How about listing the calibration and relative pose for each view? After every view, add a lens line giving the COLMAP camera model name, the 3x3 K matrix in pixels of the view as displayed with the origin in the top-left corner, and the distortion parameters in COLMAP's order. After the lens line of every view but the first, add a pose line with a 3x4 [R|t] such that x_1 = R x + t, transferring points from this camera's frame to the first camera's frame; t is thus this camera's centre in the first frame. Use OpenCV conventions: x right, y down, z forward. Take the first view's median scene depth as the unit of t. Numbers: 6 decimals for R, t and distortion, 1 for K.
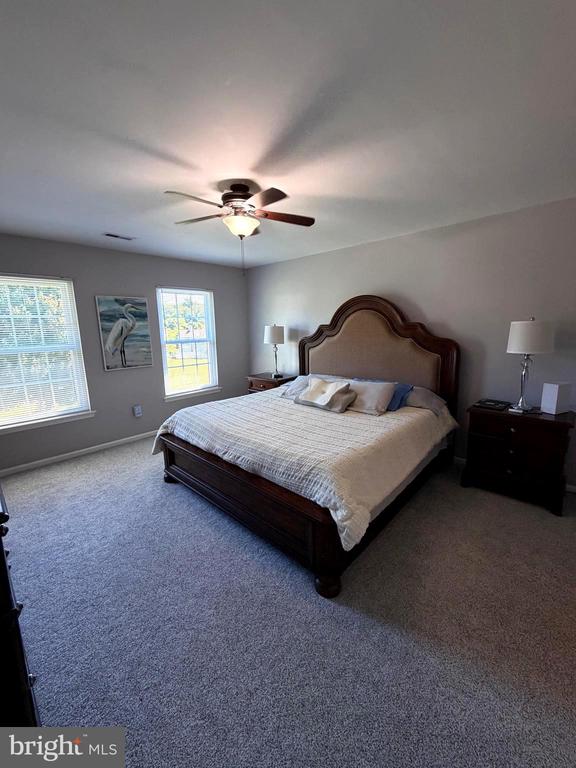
lens RADIAL K [[305.7, 0, 287.9], [0, 305.7, 384.4], [0, 0, 1]] dist [-0.000098, -0.000502]
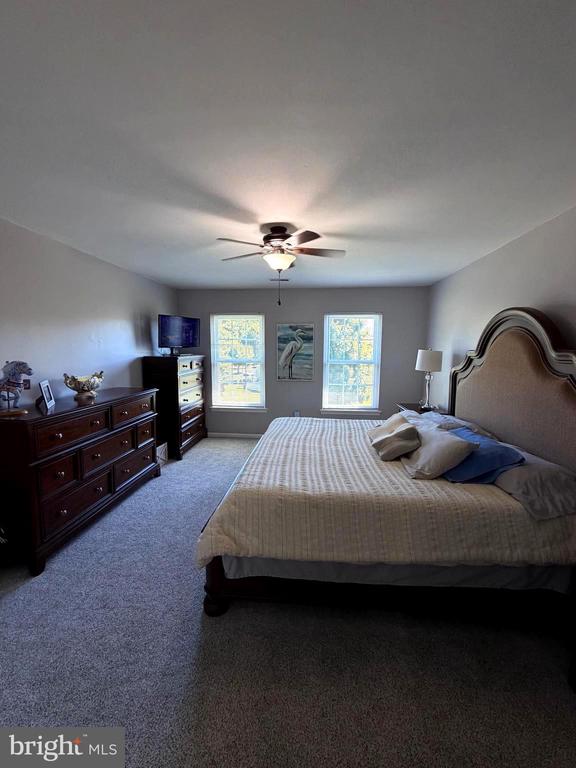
lens RADIAL K [[305.7, 0, 287.1], [0, 305.7, 380.2], [0, 0, 1]] dist [-0.000098, -0.000502]
pose [[0.617618, 0.106852, -0.779186, 0.465094], [-0.165317, 0.986232, 0.004207, -0.056990], [0.768907, 0.126215, 0.626779, 0.208250]]
